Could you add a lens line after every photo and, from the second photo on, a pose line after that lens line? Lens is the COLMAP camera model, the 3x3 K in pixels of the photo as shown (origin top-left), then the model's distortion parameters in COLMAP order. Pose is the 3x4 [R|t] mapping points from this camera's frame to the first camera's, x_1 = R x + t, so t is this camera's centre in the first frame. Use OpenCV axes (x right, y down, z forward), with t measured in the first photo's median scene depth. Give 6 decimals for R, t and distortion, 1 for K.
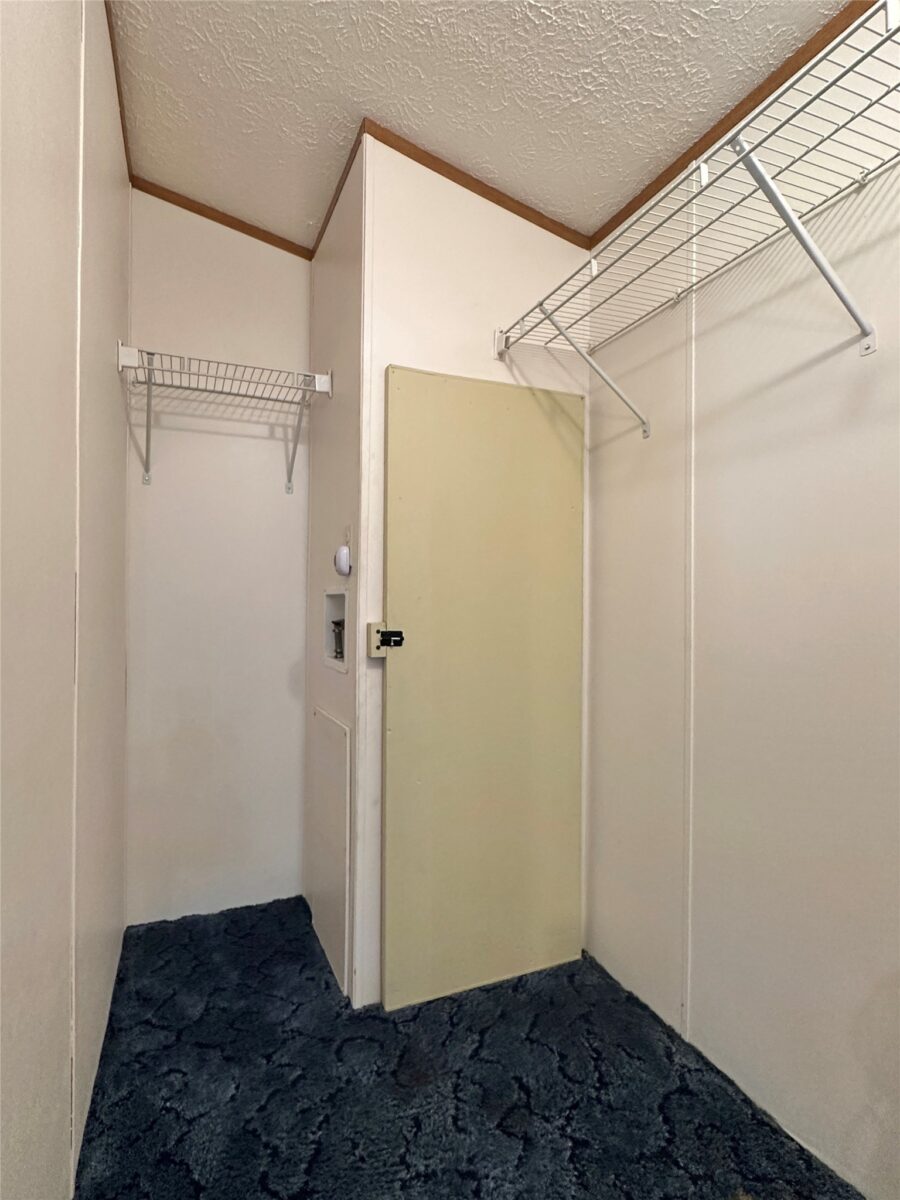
lens RADIAL K [[609.4, 0, 449.4], [0, 609.4, 604.4], [0, 0, 1]] dist [0.002953, -0.000674]
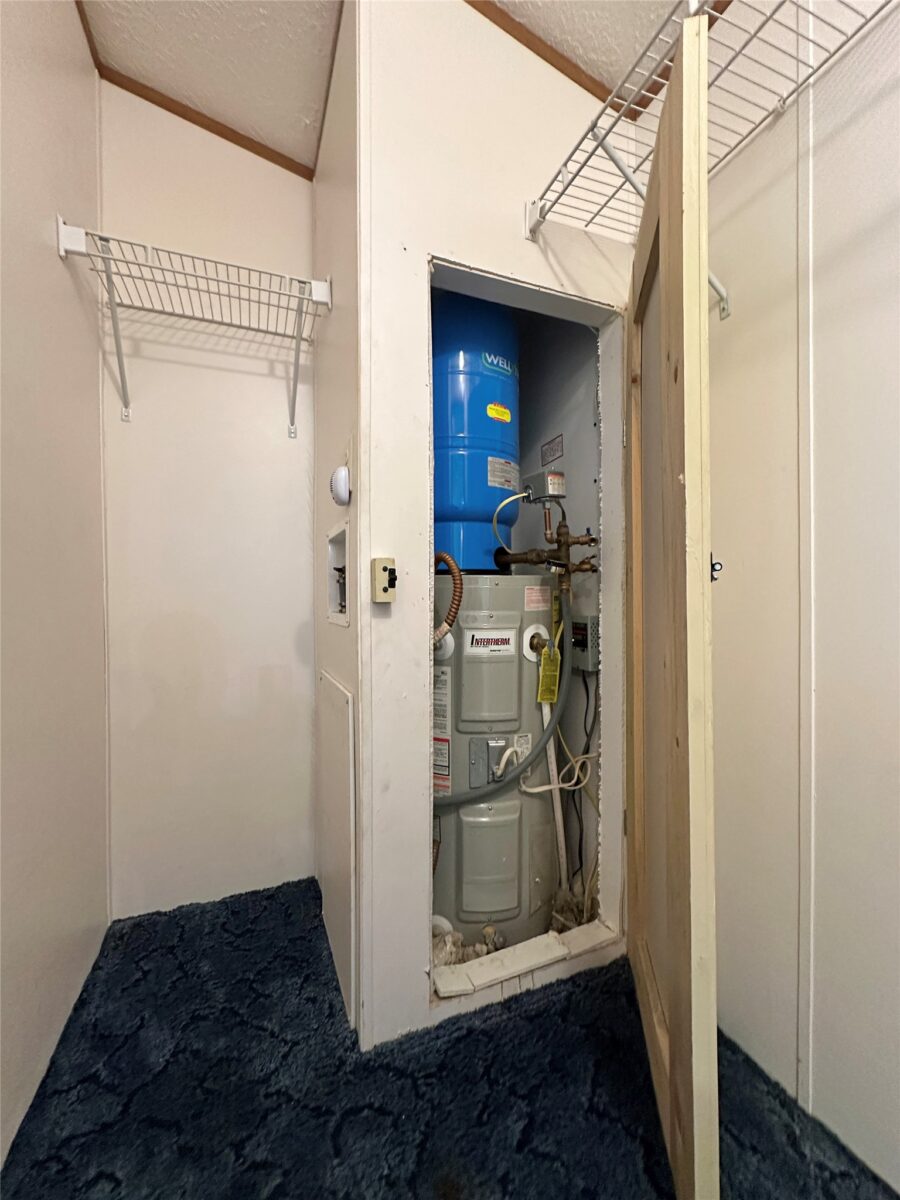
lens RADIAL K [[483.5, 0, 452.5], [0, 483.5, 600.8], [0, 0, 1]] dist [0.000129, 0.000606]
pose [[0.999760, -0.014571, -0.016337, -0.020492], [0.014711, 0.999856, 0.008483, 0.076261], [0.016211, -0.008721, 0.999831, 0.366207]]
